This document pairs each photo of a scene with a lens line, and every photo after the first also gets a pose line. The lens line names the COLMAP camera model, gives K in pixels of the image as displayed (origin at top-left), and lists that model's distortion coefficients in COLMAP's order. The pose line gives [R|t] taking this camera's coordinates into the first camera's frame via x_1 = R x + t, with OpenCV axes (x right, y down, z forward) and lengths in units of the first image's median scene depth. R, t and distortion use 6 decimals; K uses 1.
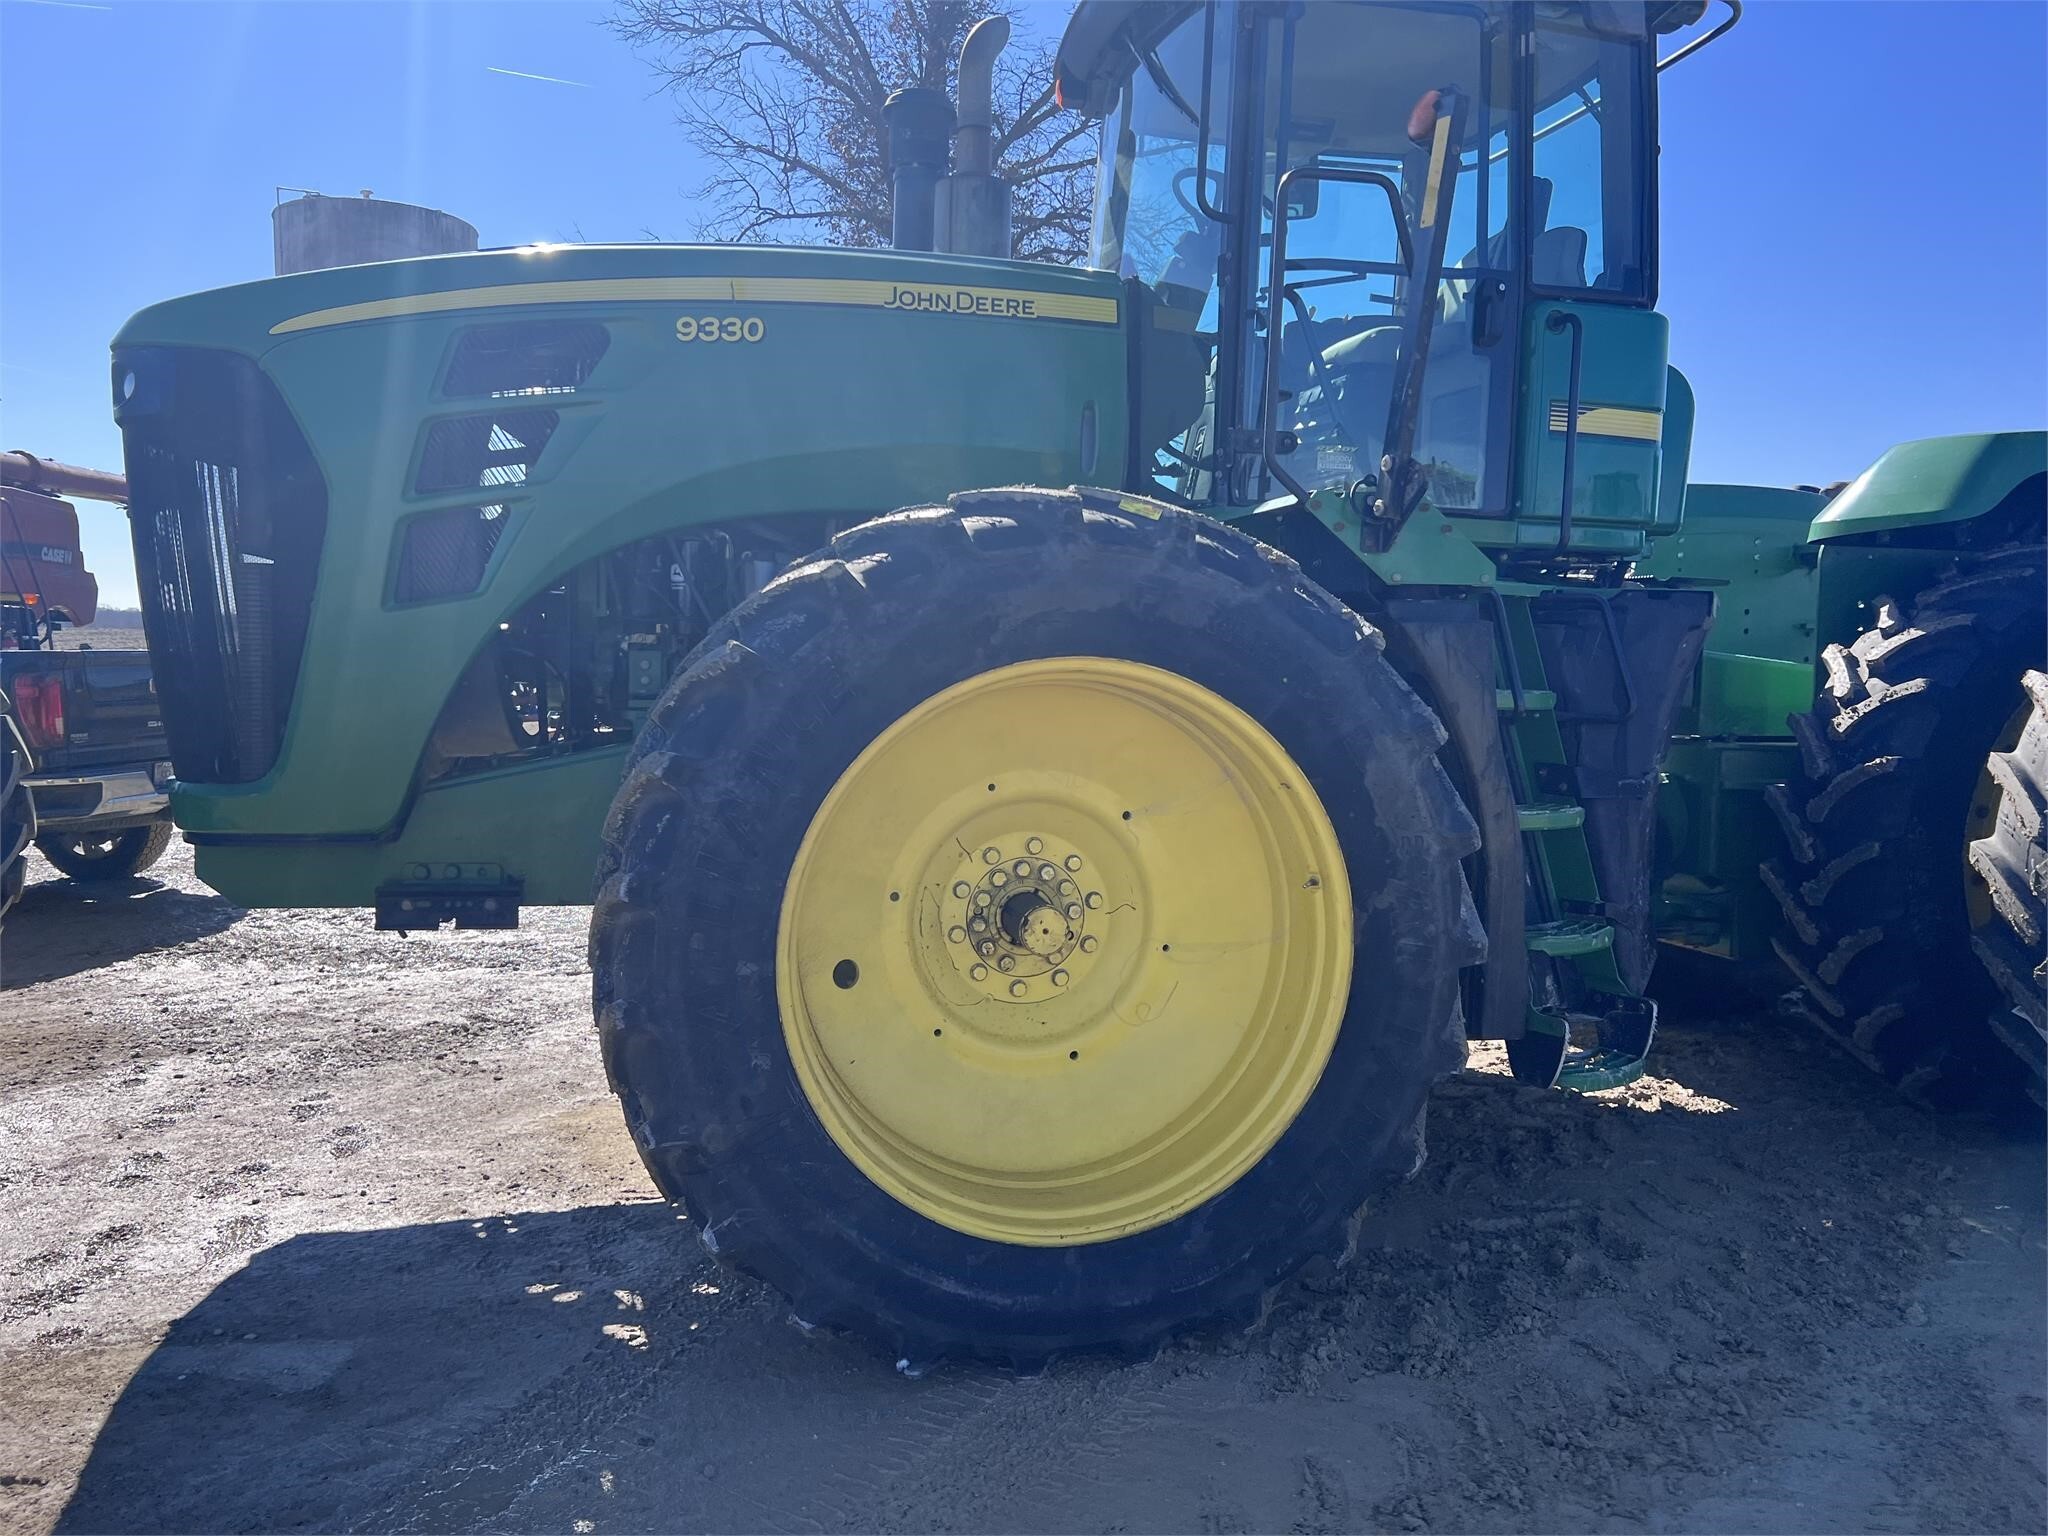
lens RADIAL K [[1515.3, 0, 1038.0], [0, 1515.3, 772.8], [0, 0, 1]] dist [0.110365, -0.177519]
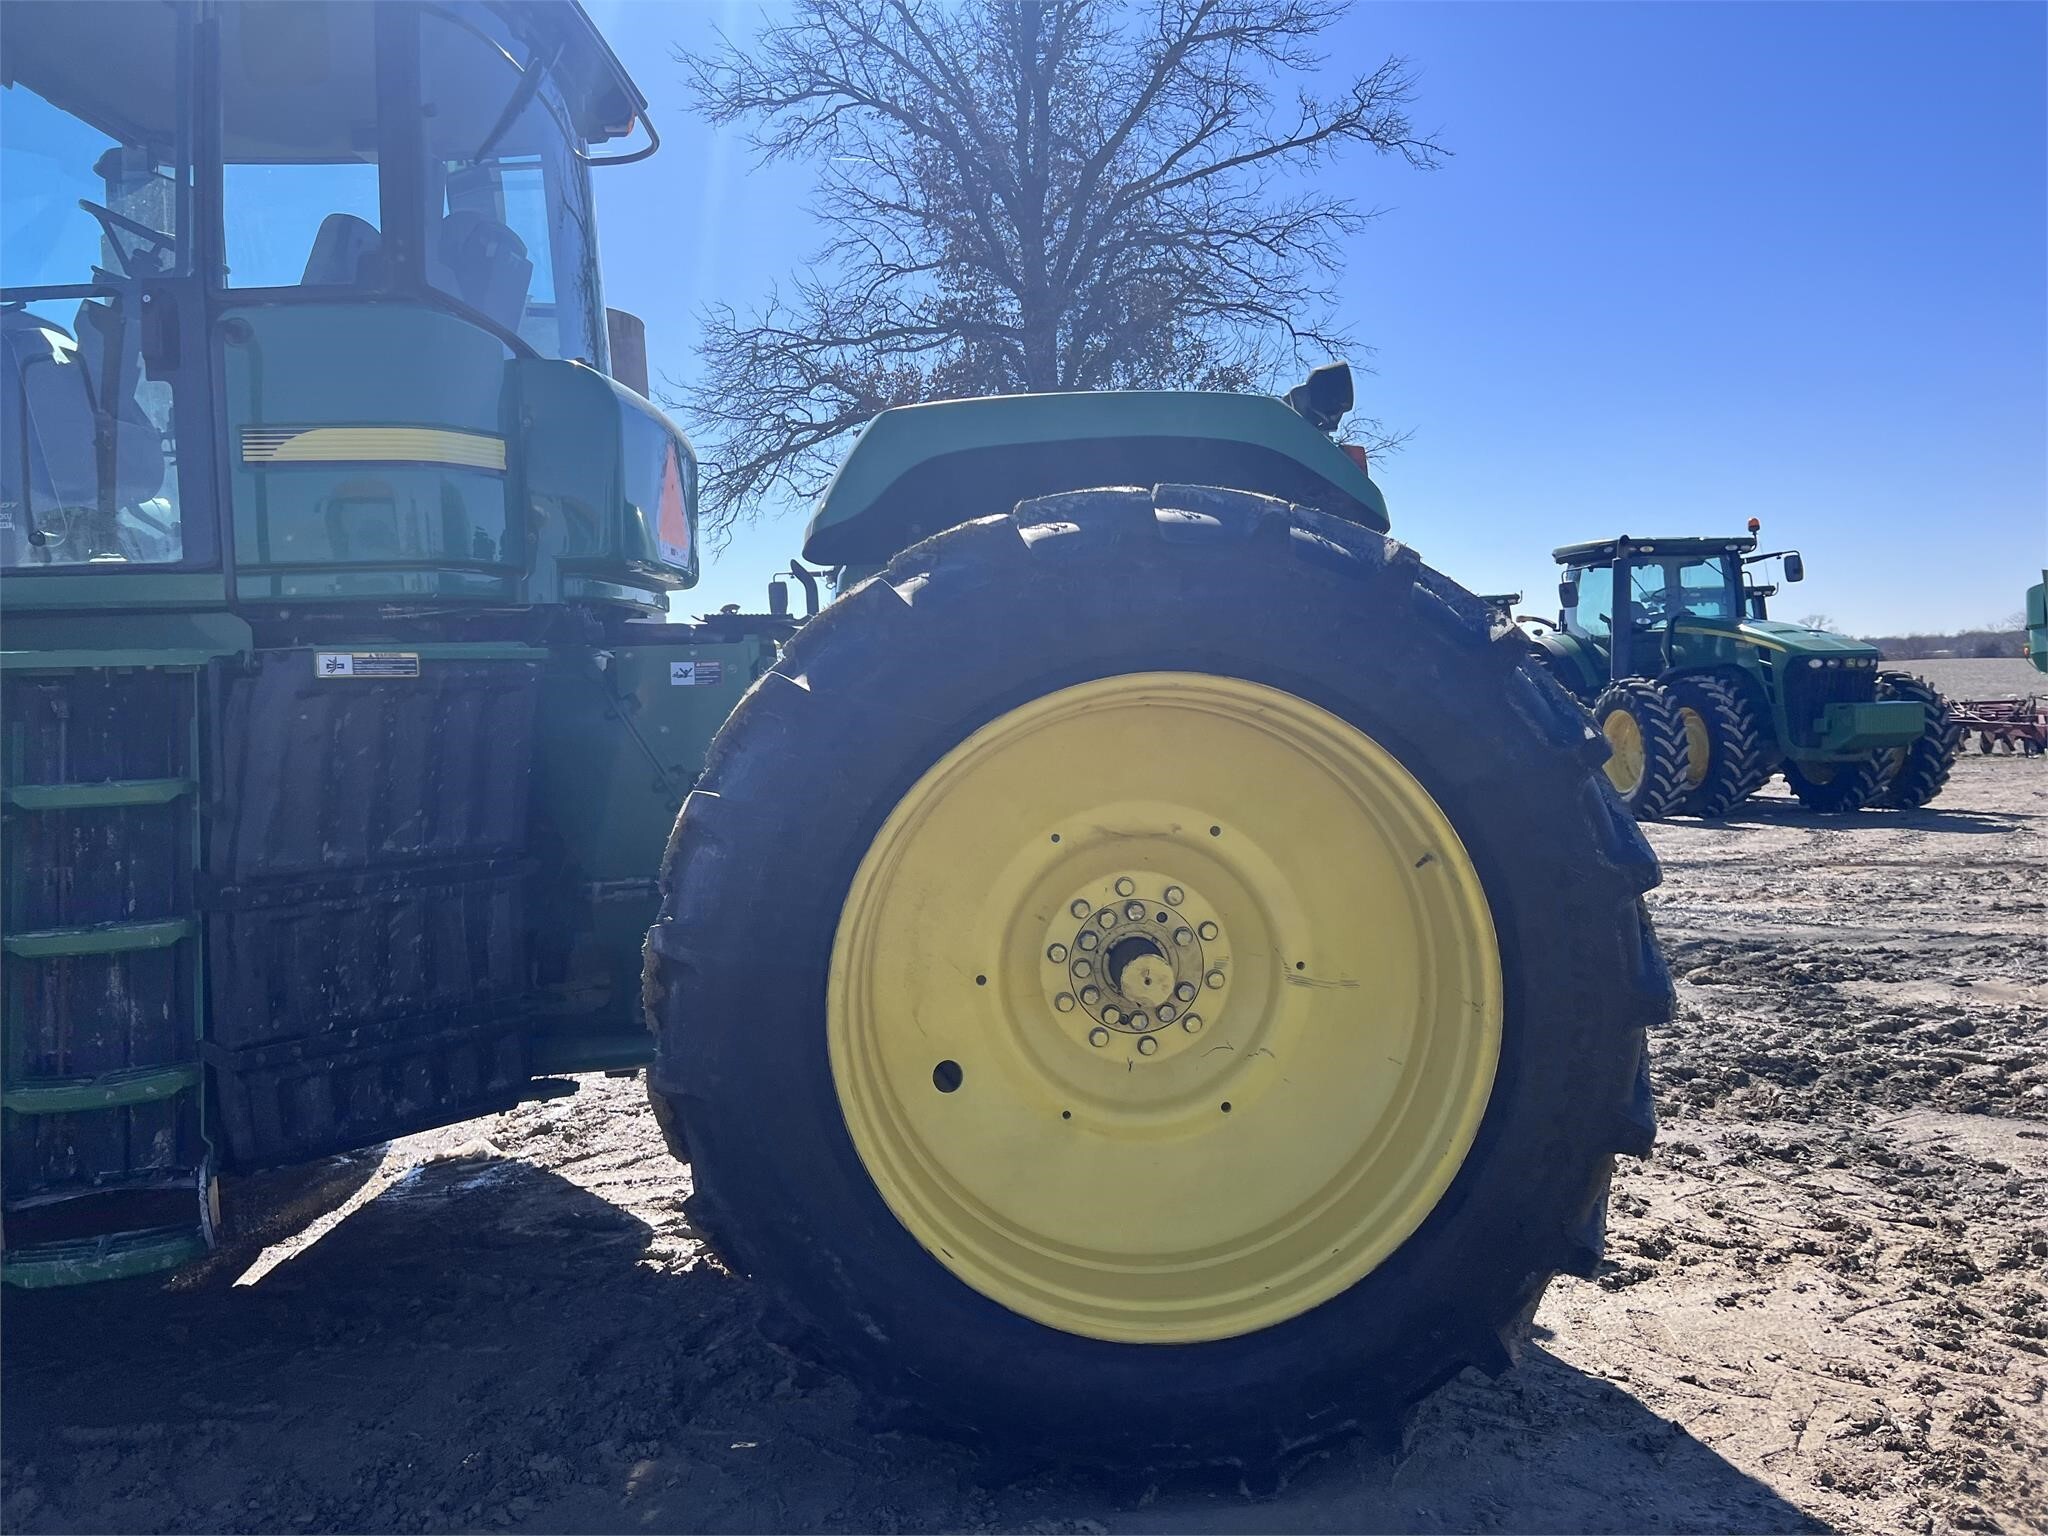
lens RADIAL K [[1539.5, 0, 1029.7], [0, 1539.5, 756.2], [0, 0, 1]] dist [0.056227, -0.063969]
pose [[0.967269, -0.043876, -0.249930, 1.004472], [0.035552, 0.998656, -0.037725, -0.018366], [0.251249, 0.027605, 0.967529, 0.314288]]
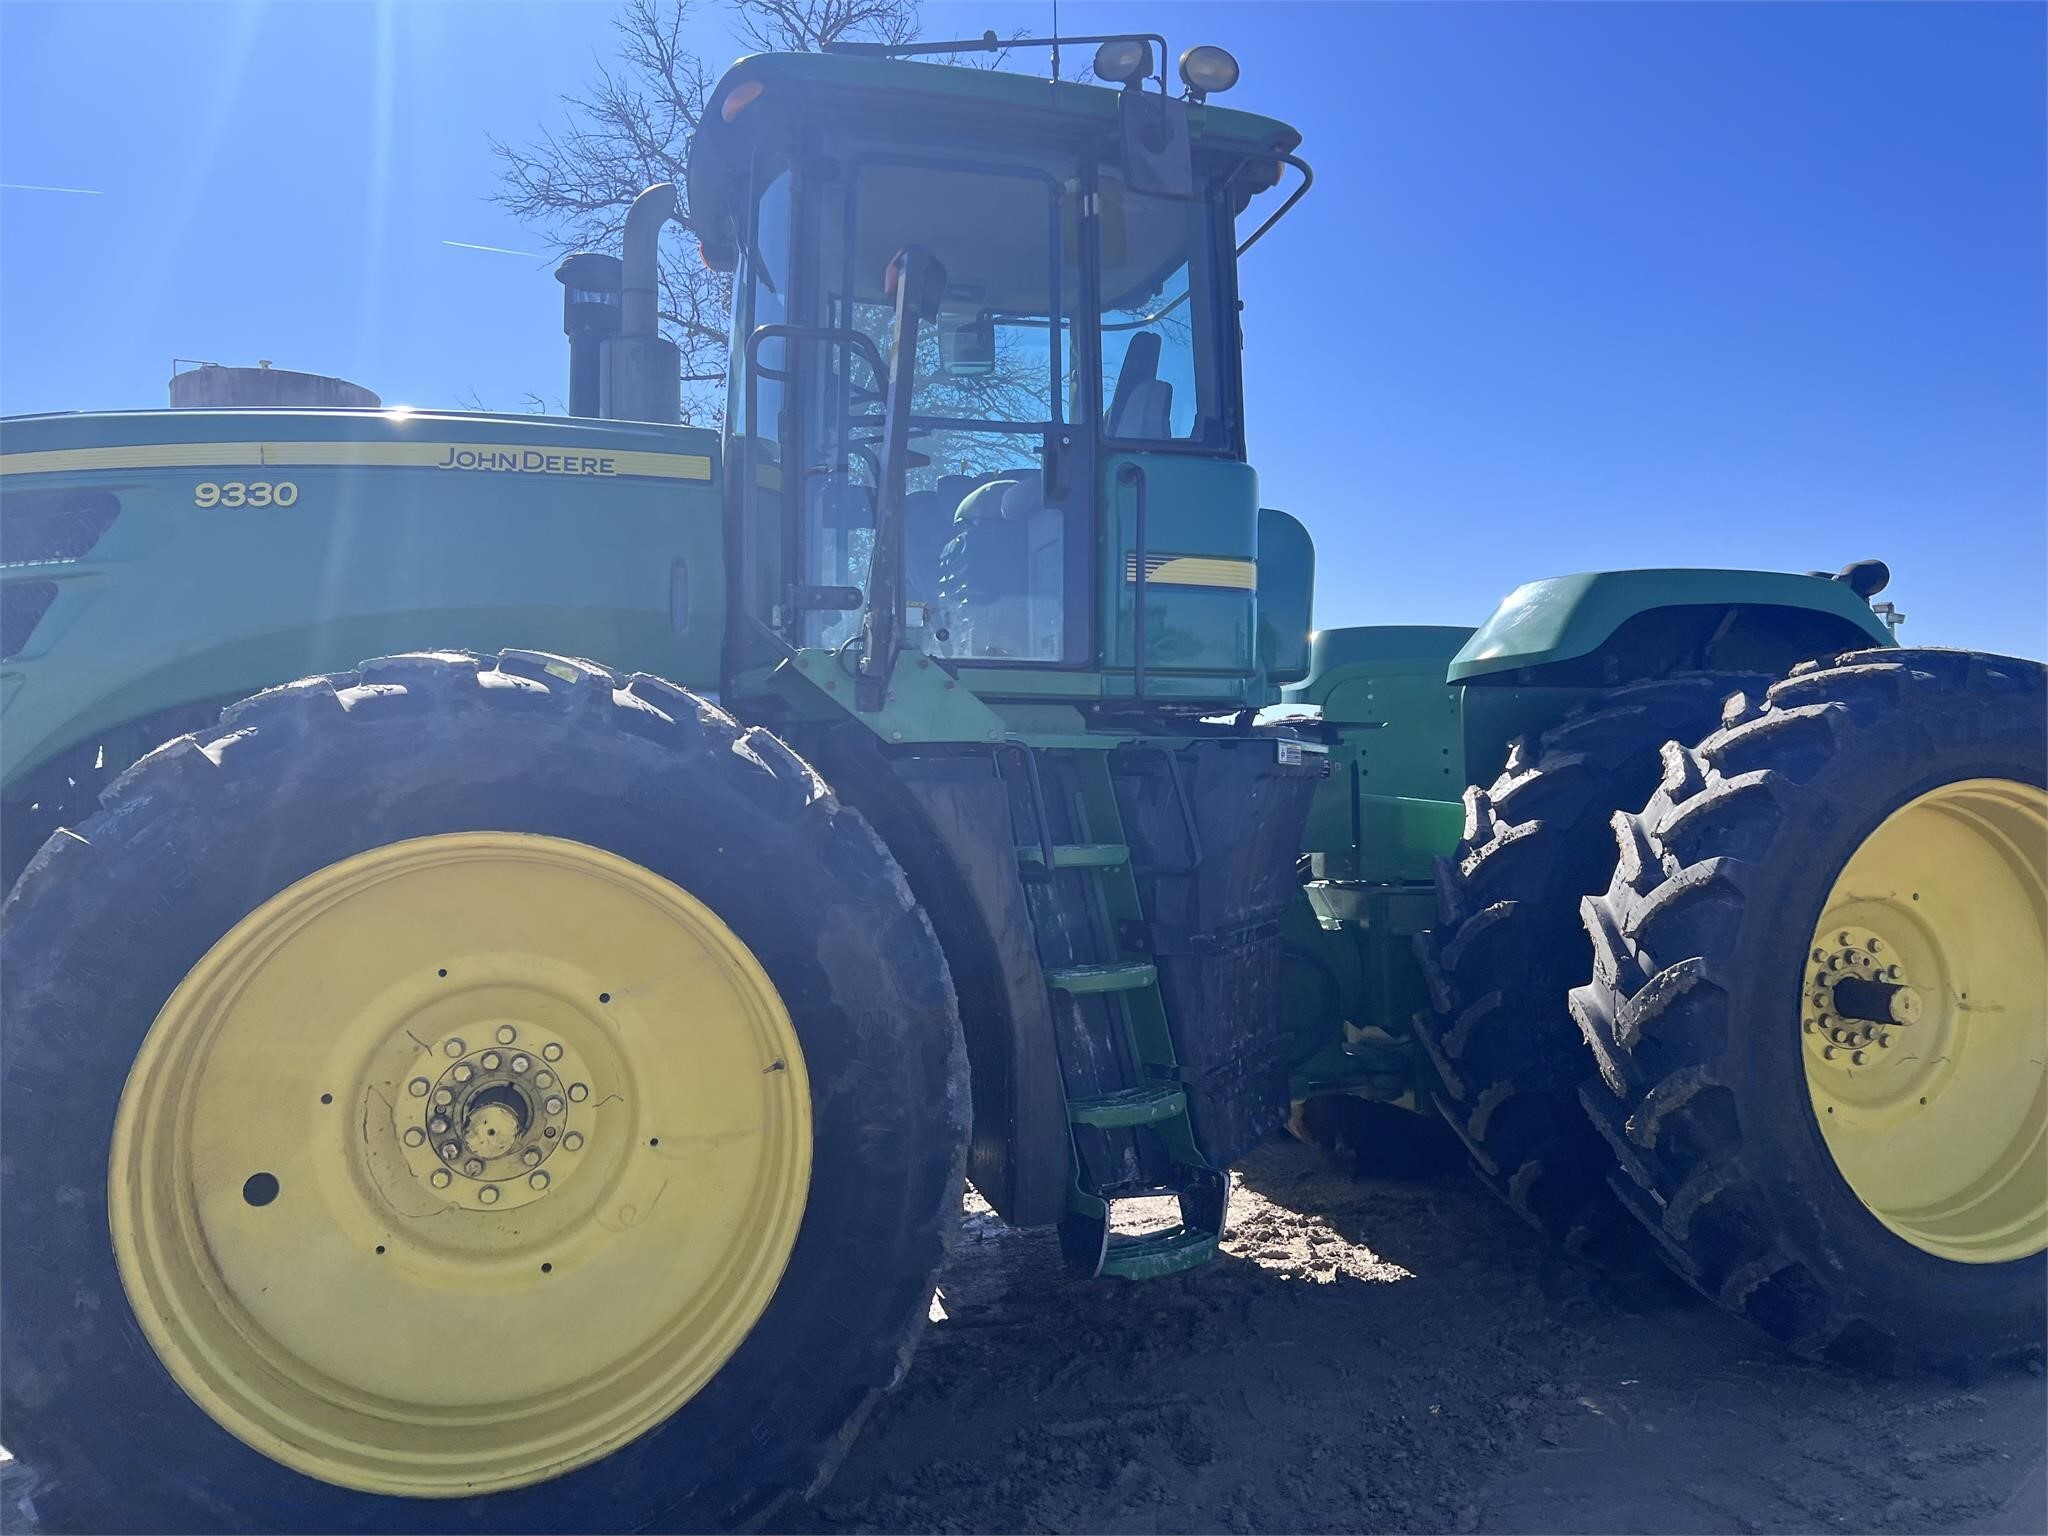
lens RADIAL K [[1530.8, 0, 1063.8], [0, 1530.8, 752.8], [0, 0, 1]] dist [0.053777, -0.059691]
pose [[0.998916, -0.026677, 0.038155, 0.266216], [0.030555, 0.994008, -0.104950, -0.011481], [-0.035126, 0.106002, 0.993745, 0.037042]]
